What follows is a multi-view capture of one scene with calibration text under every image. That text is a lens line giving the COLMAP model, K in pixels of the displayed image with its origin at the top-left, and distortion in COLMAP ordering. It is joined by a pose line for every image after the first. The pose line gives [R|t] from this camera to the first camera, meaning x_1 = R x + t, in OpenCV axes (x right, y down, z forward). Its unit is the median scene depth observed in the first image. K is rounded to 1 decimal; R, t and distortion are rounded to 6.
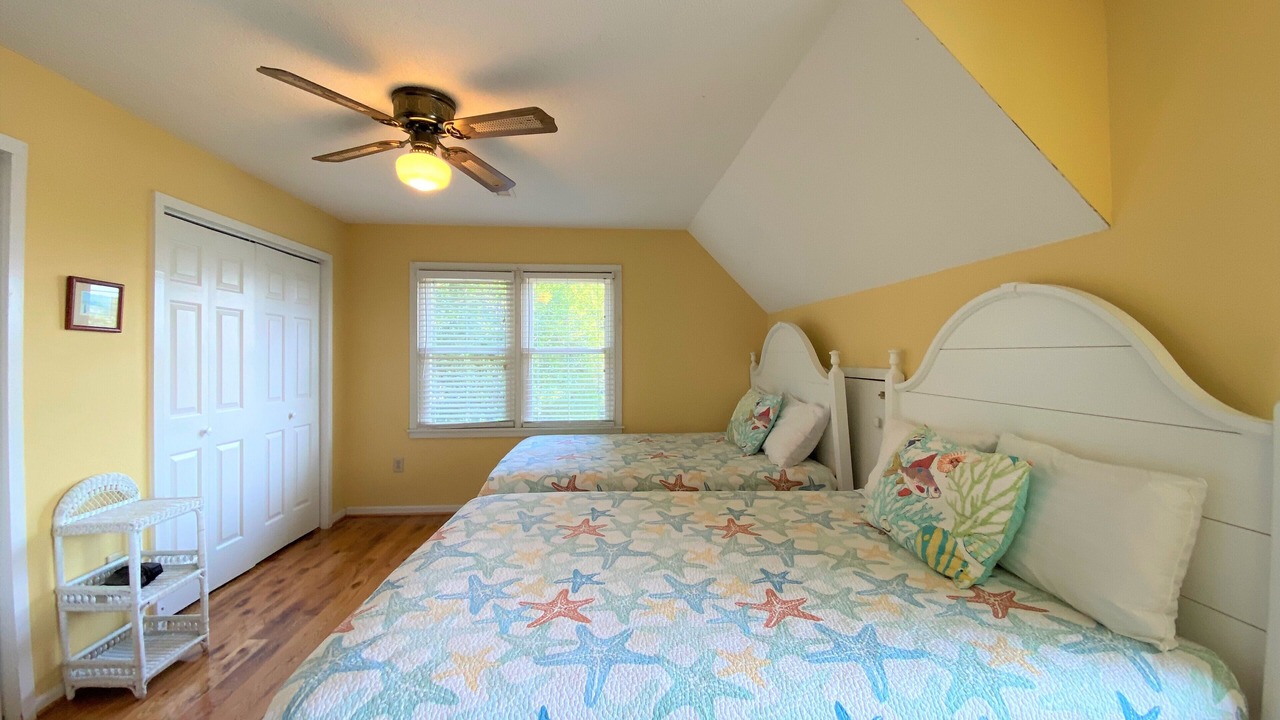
lens RADIAL K [[526.7, 0, 639.7], [0, 526.7, 354.5], [0, 0, 1]] dist [0.002763, -0.007135]
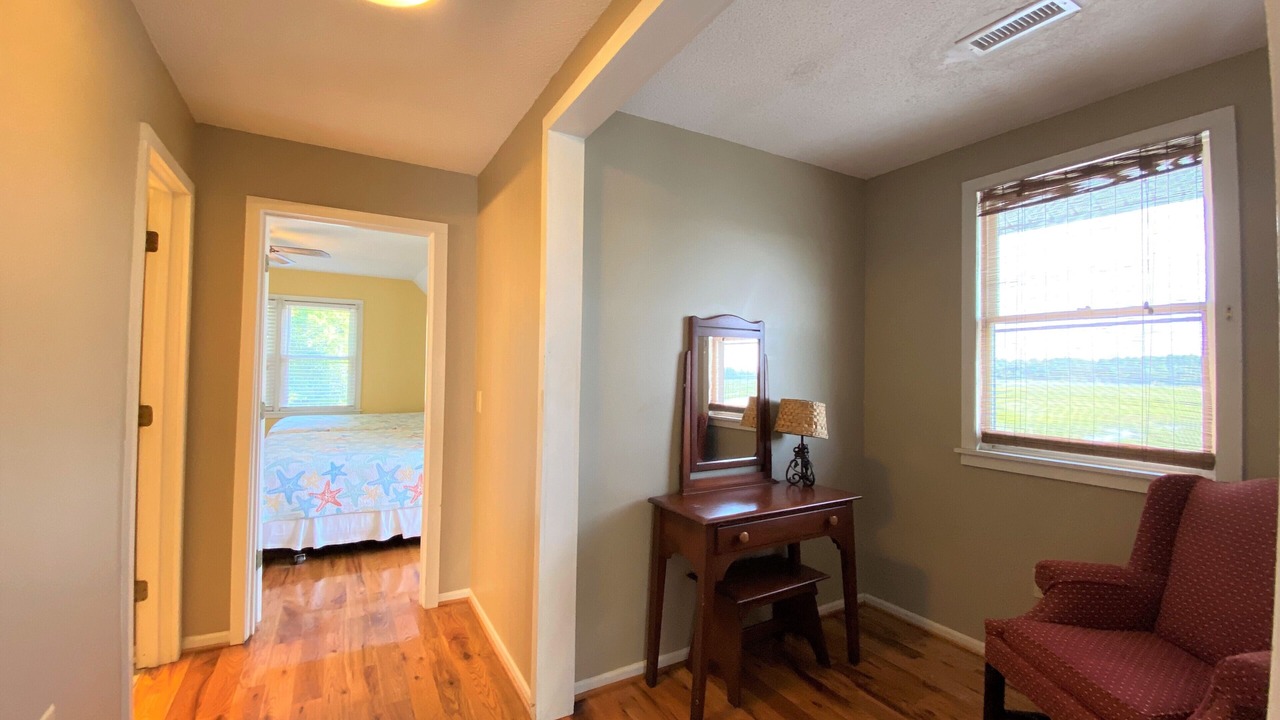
lens RADIAL K [[526.7, 0, 640.7], [0, 526.7, 351.5], [0, 0, 1]] dist [0.002763, -0.007135]
pose [[0.898455, 0.030647, 0.437996, 0.021390], [-0.023249, 0.999482, -0.022244, -0.011488], [-0.438451, 0.009803, 0.898702, -0.672190]]
